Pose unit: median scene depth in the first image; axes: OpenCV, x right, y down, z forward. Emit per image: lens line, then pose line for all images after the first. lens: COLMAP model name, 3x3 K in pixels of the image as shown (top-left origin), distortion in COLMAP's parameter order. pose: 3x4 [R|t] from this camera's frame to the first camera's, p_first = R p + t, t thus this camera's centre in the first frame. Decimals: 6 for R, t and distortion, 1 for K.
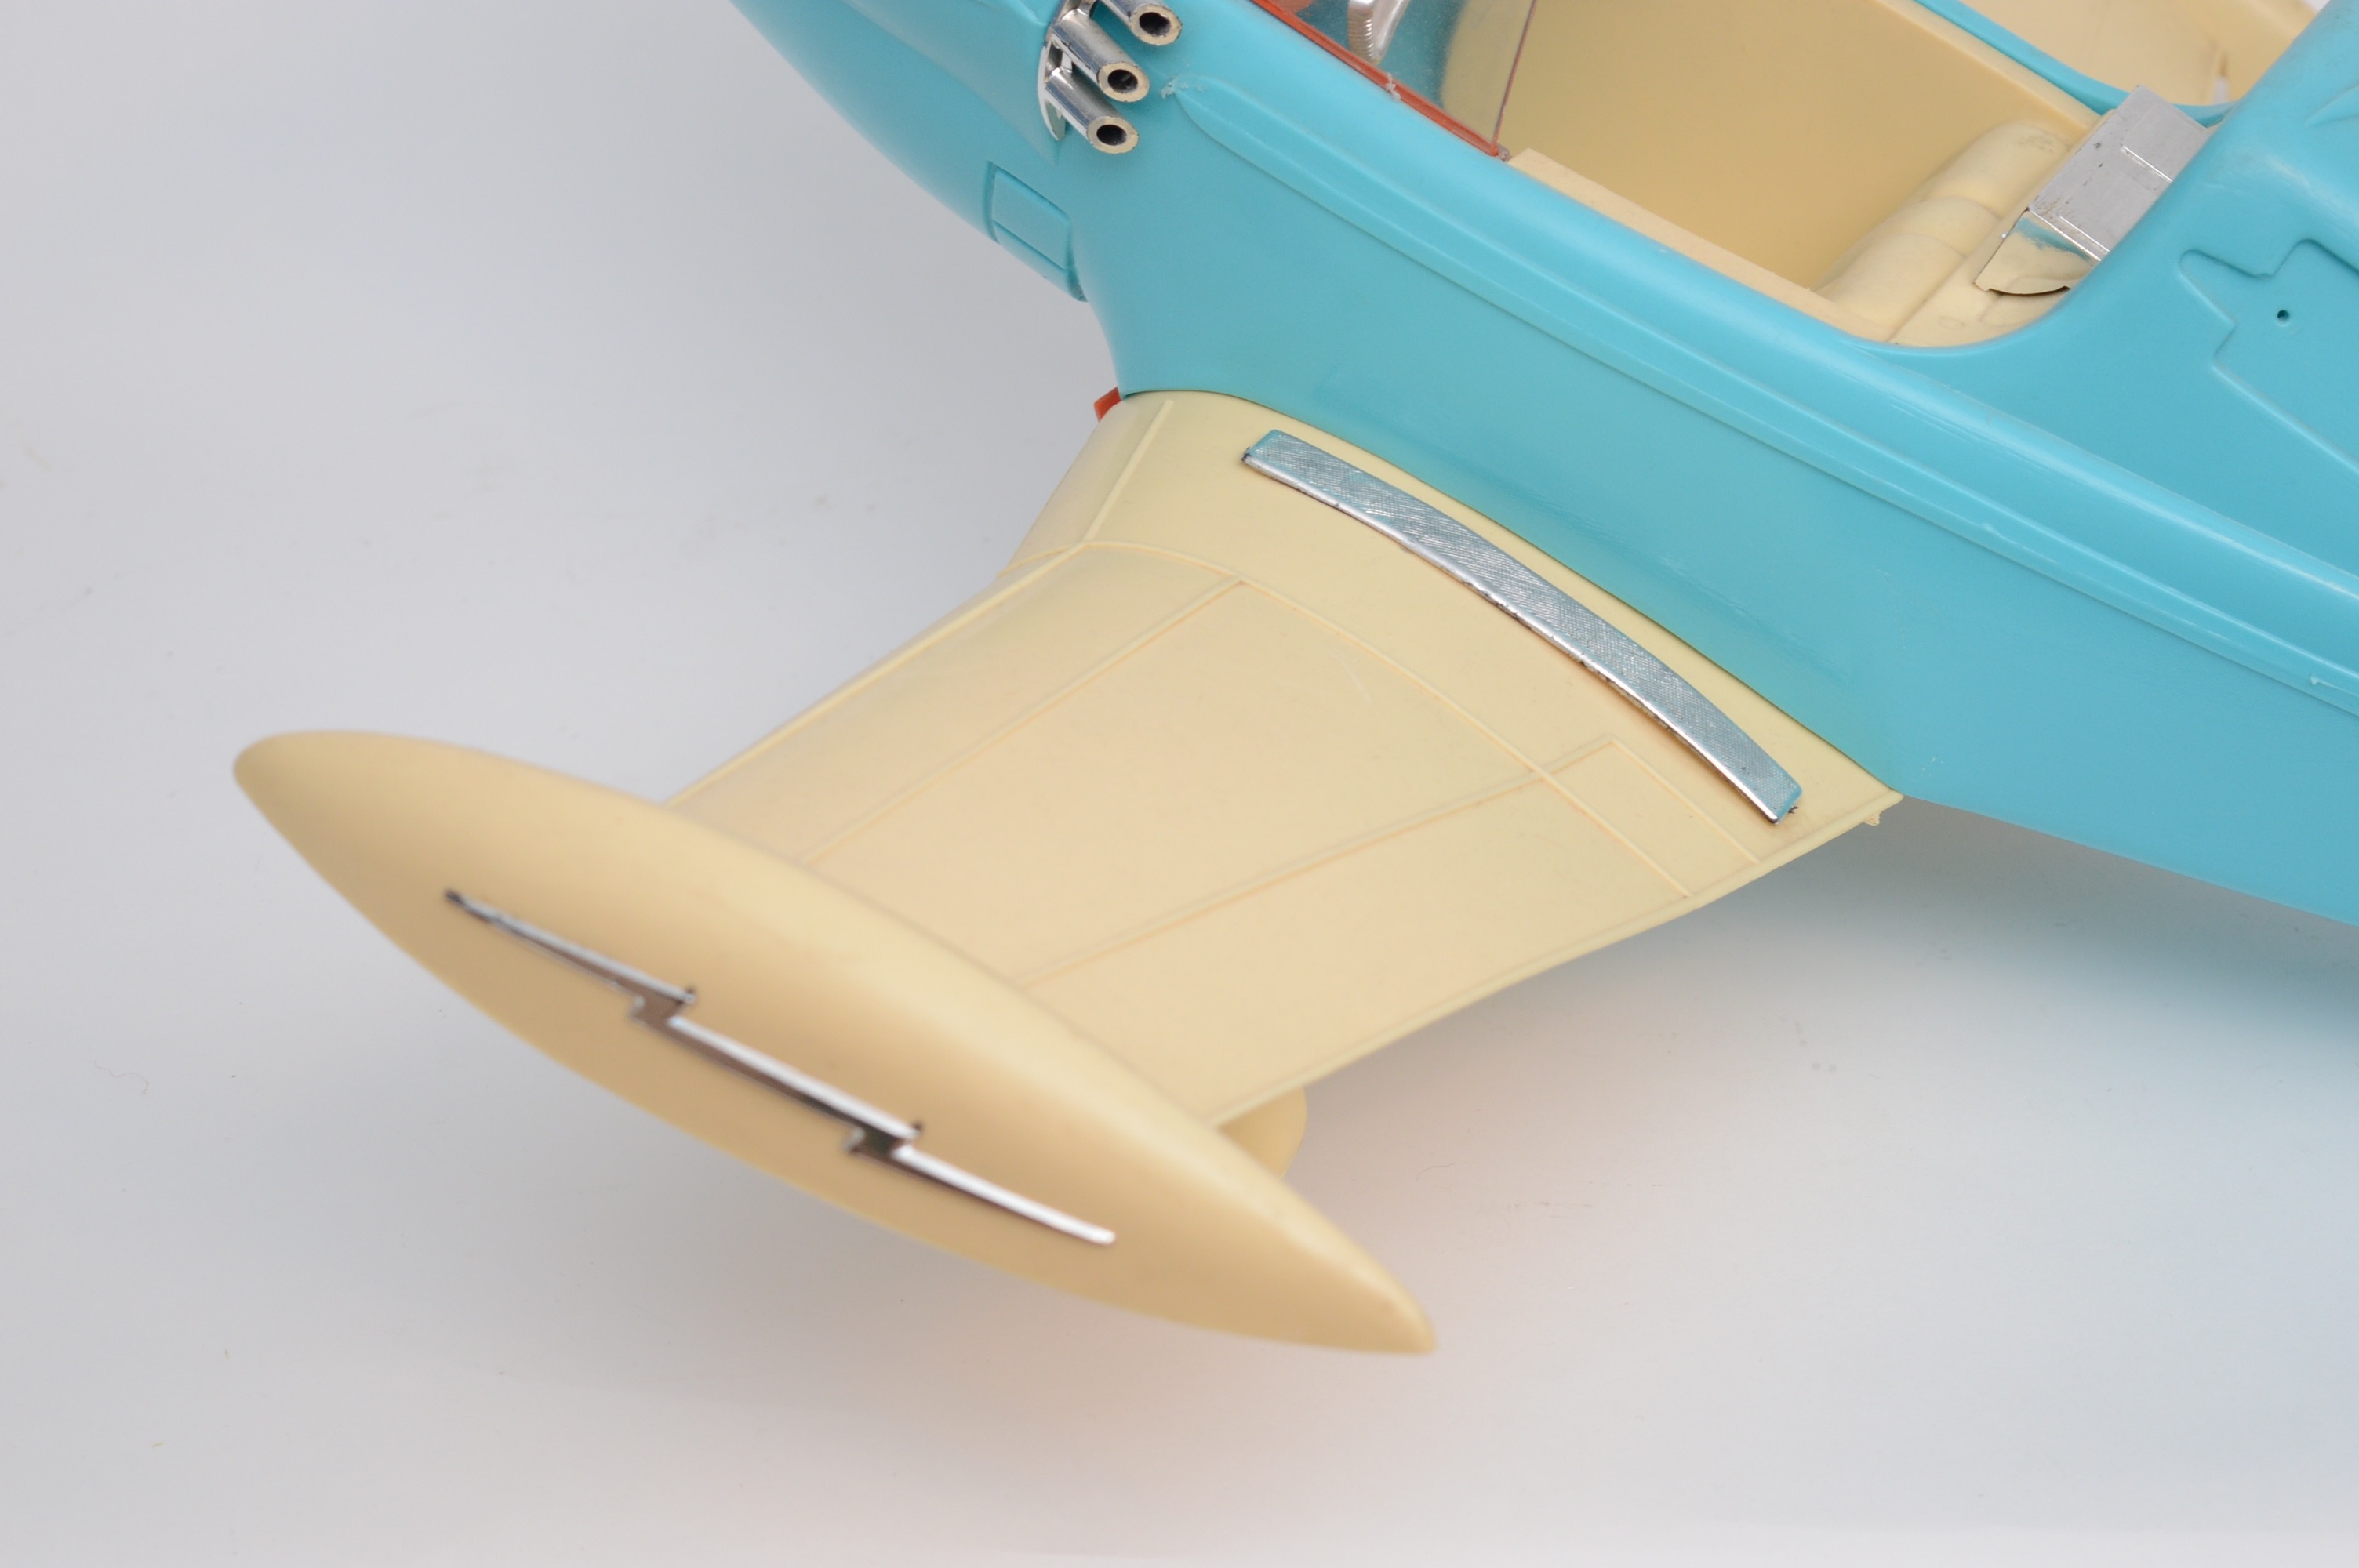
lens RADIAL K [[4910.8, 0, 1179.7], [0, 4910.8, 781.1], [0, 0, 1]] dist [0.107902, 0.000000]
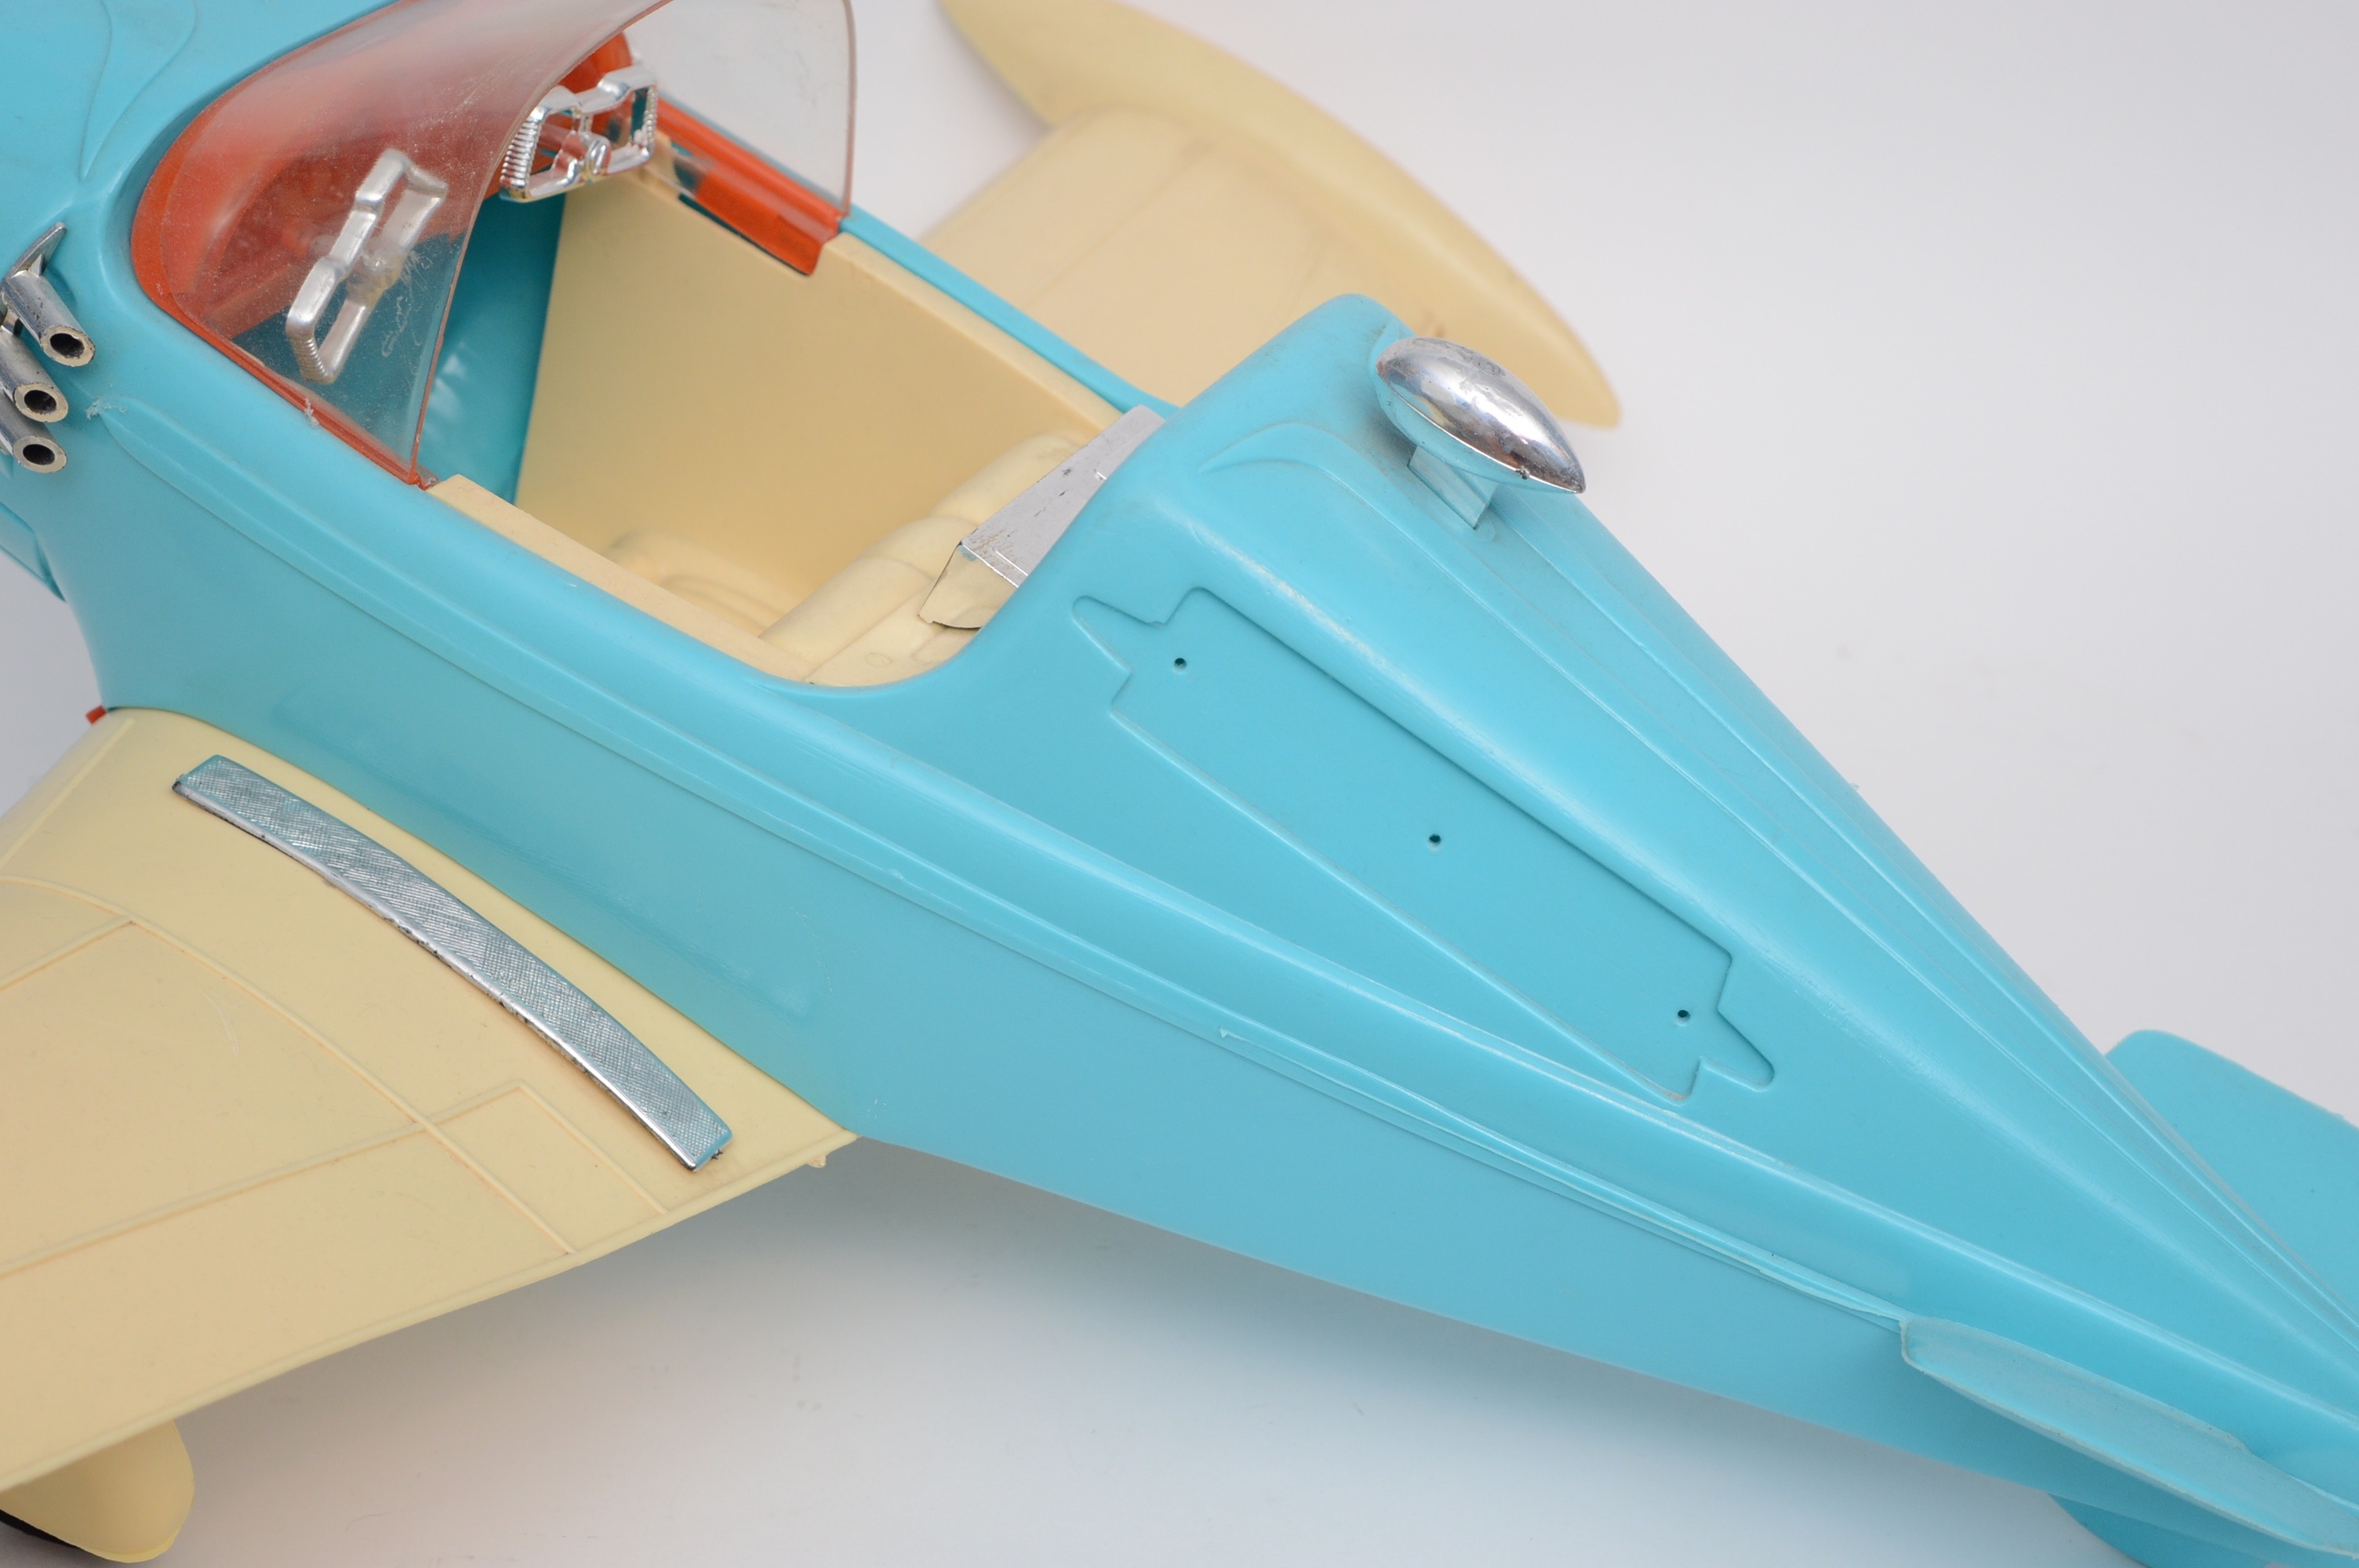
lens RADIAL K [[4910.8, 0, 1179.5], [0, 4910.8, 787.4], [0, 0, 1]] dist [0.107902, 0.000000]
pose [[0.999871, 0.007500, -0.014174, 0.229363], [-0.007685, 0.999885, -0.013100, -0.055017], [0.014074, 0.013207, 0.999814, 0.025388]]
